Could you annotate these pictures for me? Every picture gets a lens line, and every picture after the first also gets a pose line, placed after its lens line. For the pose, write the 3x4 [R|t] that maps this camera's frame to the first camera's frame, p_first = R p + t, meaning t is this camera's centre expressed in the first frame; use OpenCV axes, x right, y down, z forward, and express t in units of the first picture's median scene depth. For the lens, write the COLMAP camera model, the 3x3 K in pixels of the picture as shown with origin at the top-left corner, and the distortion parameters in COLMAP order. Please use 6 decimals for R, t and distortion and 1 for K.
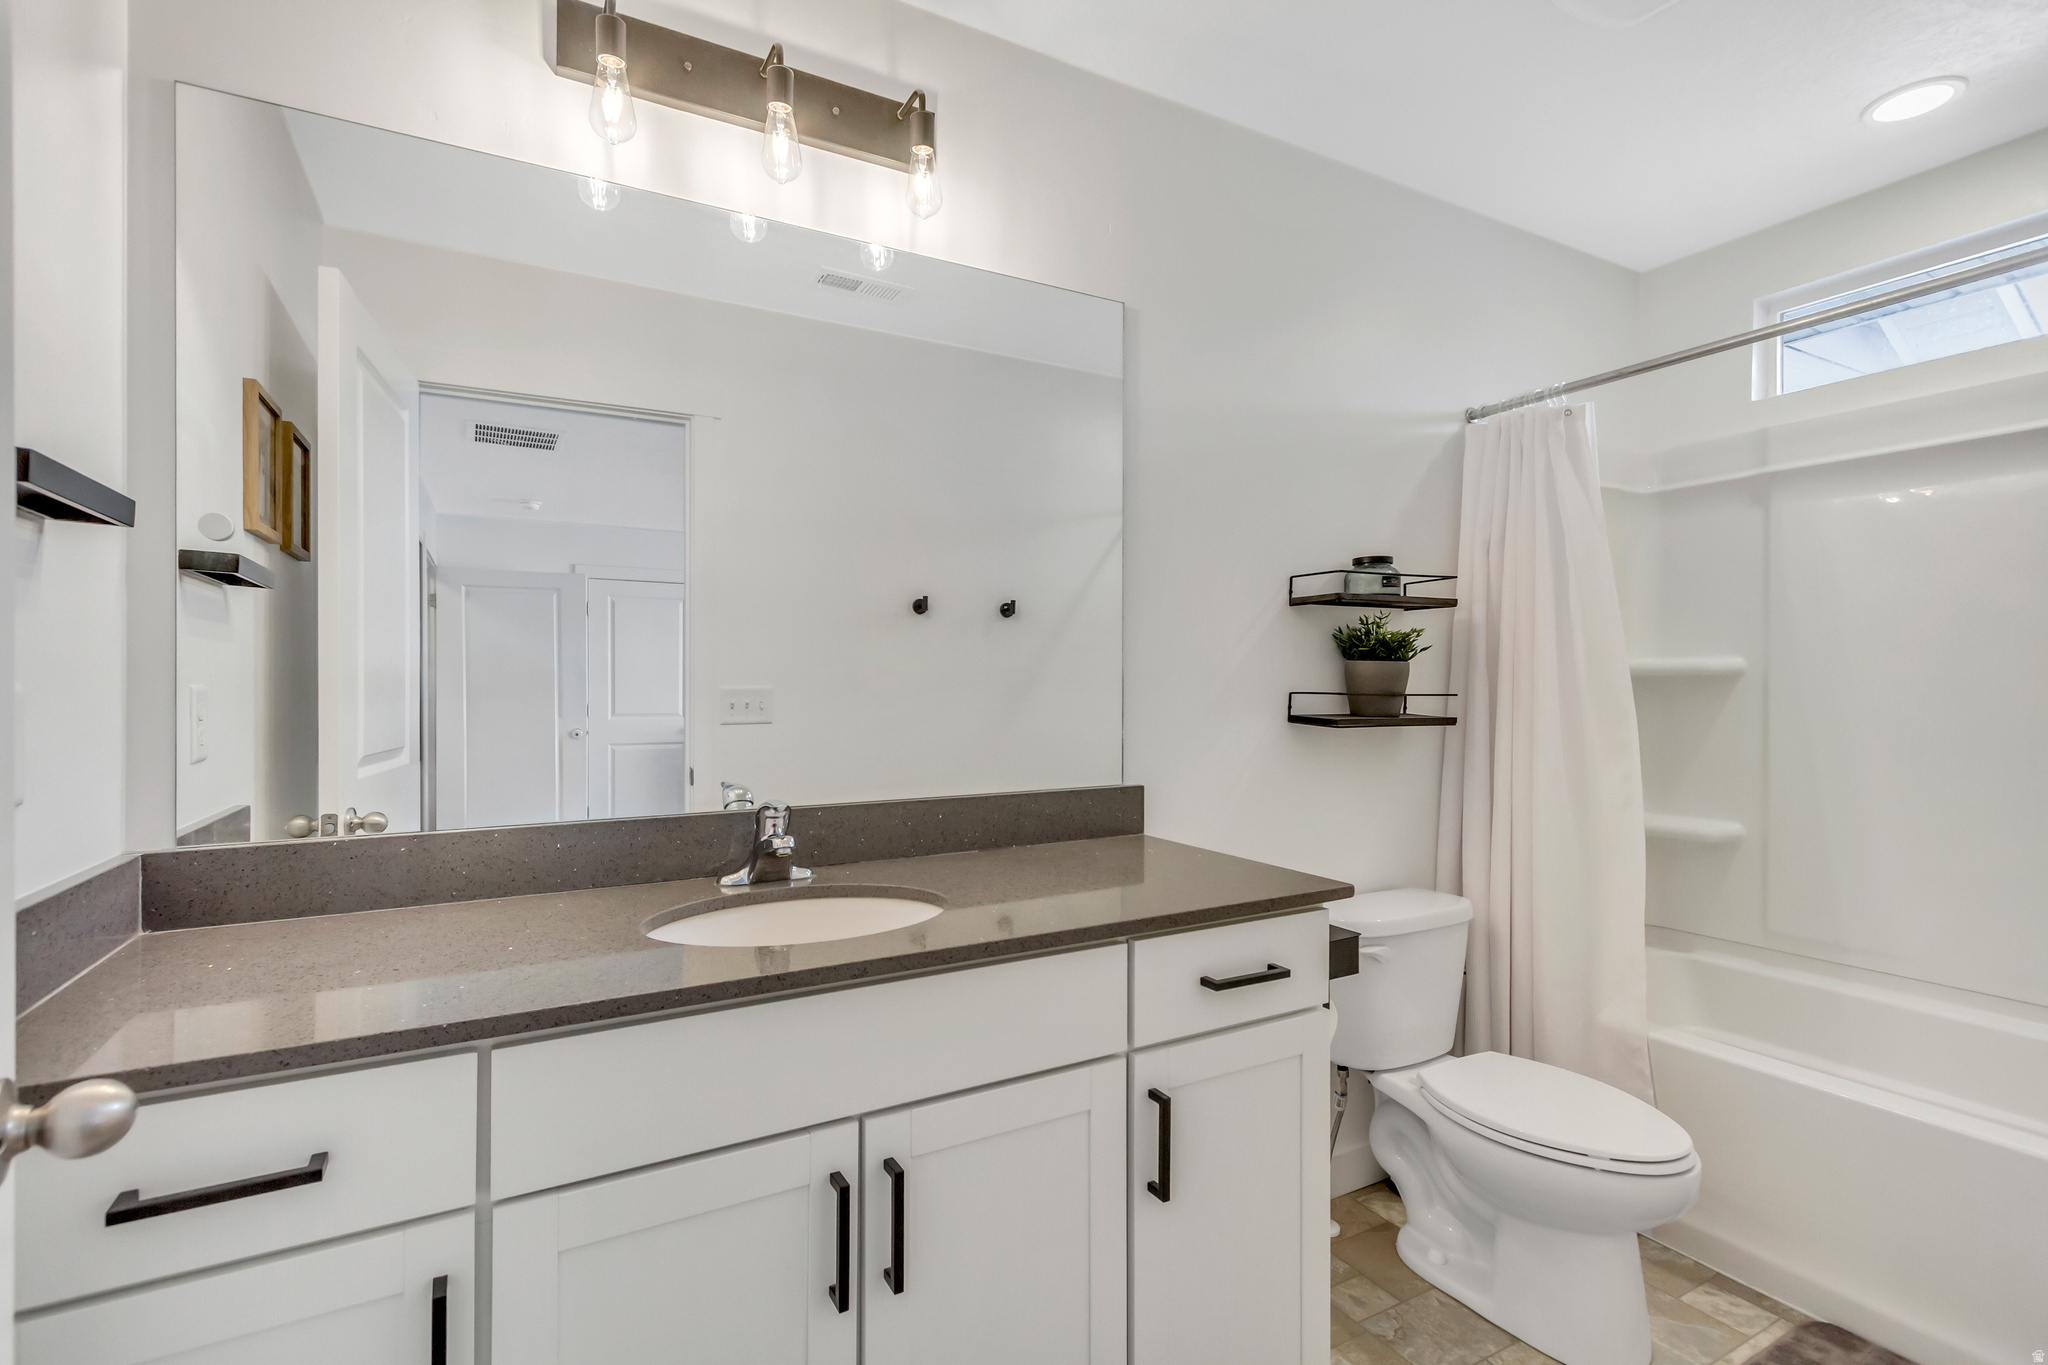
lens RADIAL K [[936.0, 0, 1027.1], [0, 936.0, 680.3], [0, 0, 1]] dist [0.005904, -0.000955]
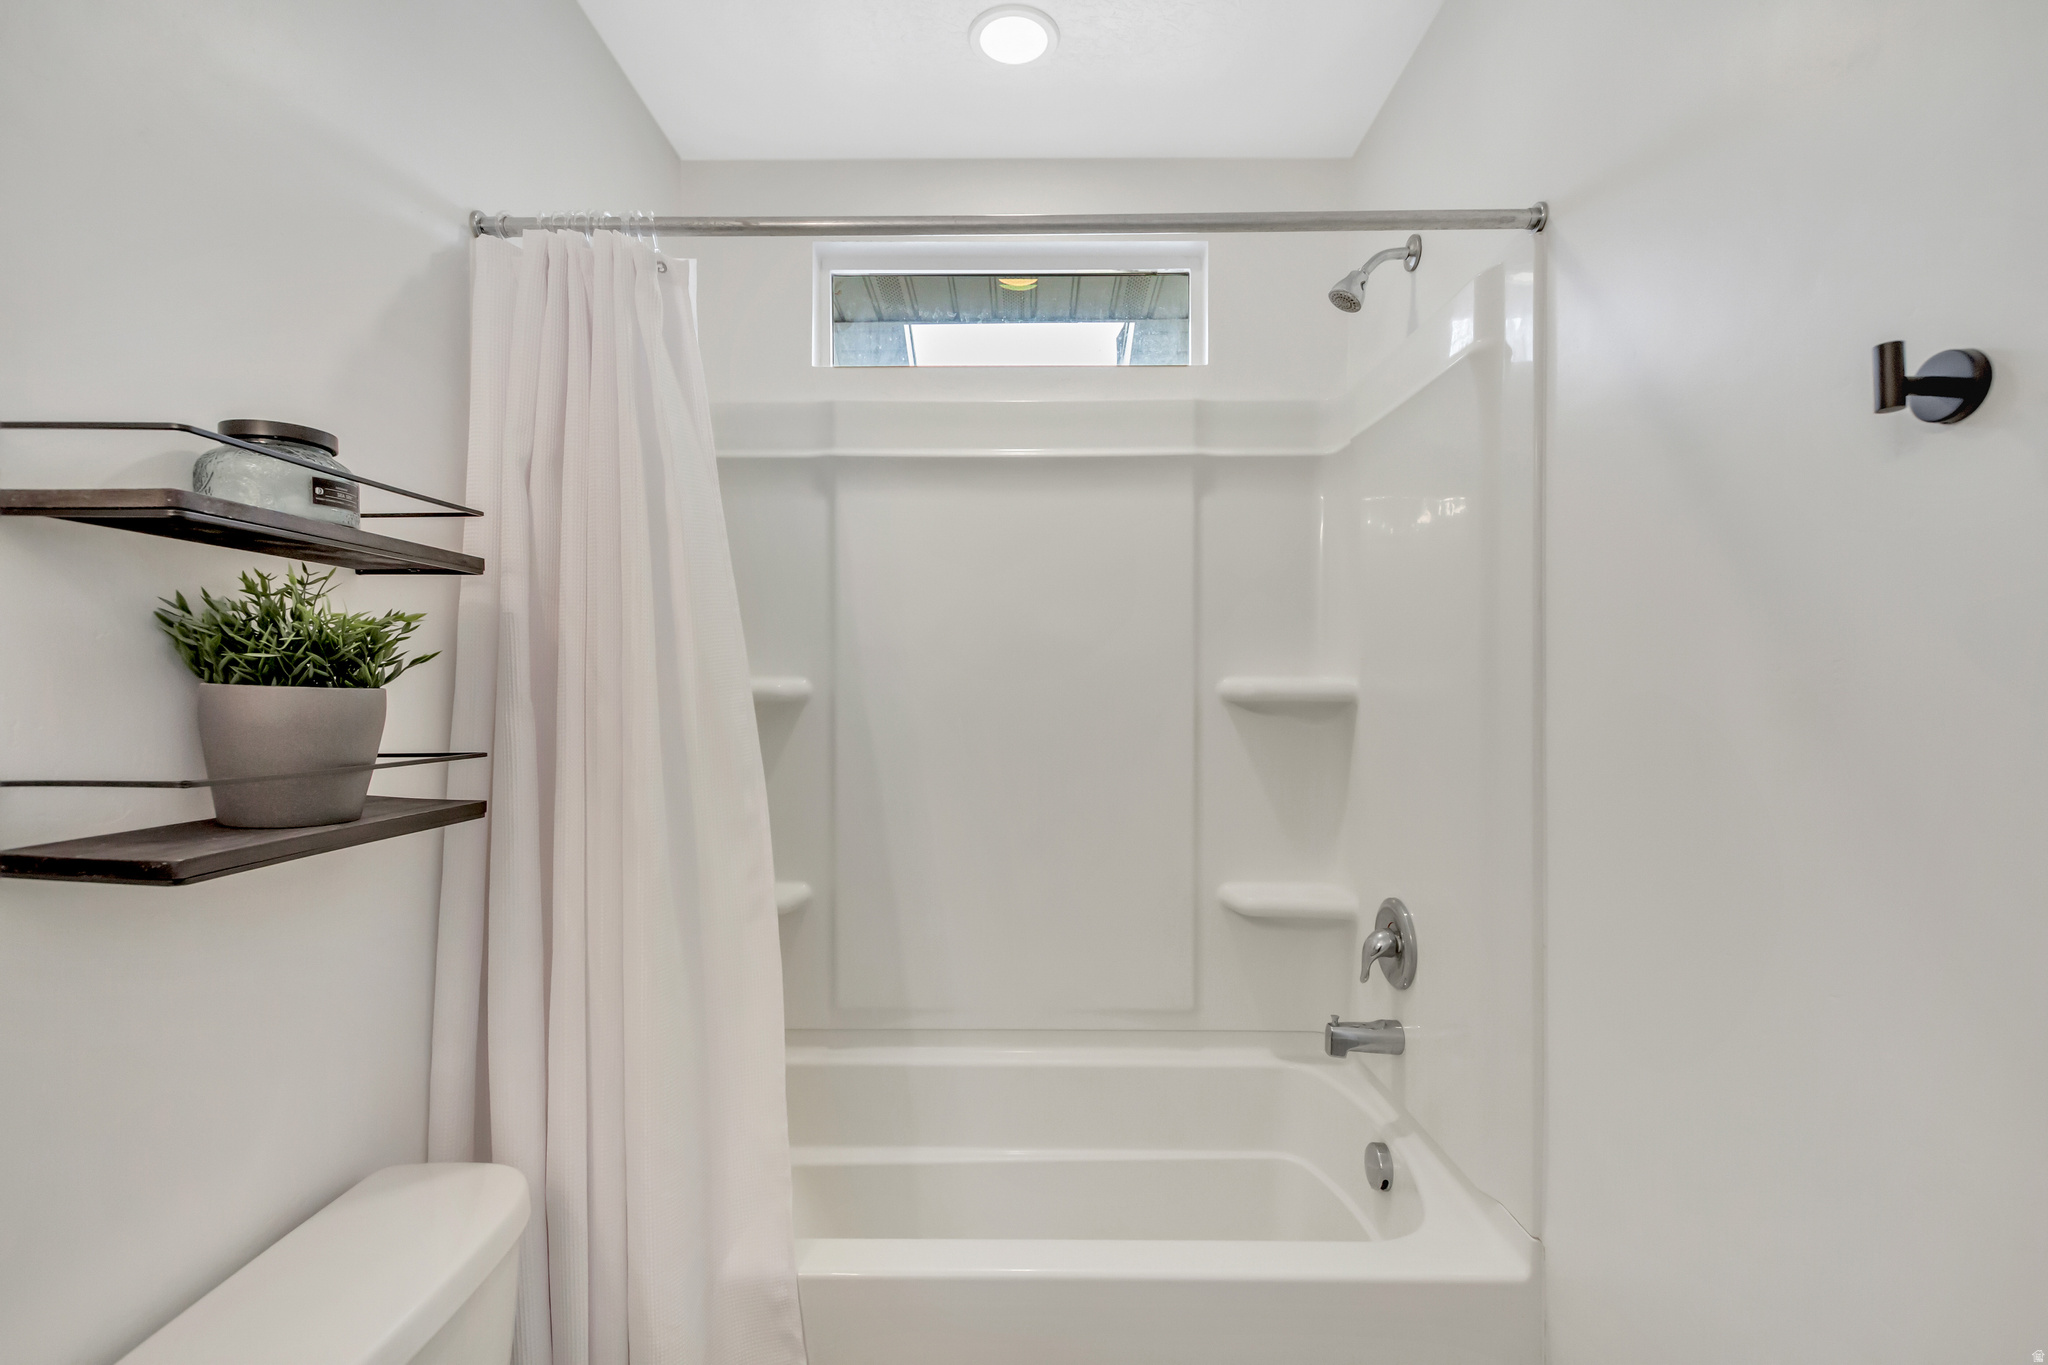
lens RADIAL K [[936.0, 0, 1014.8], [0, 936.0, 690.6], [0, 0, 1]] dist [0.005904, -0.000955]
pose [[0.485175, -0.005420, 0.874400, 0.167815], [0.010121, 0.999949, 0.000582, -0.016131], [-0.874358, 0.008568, 0.485205, 0.525941]]
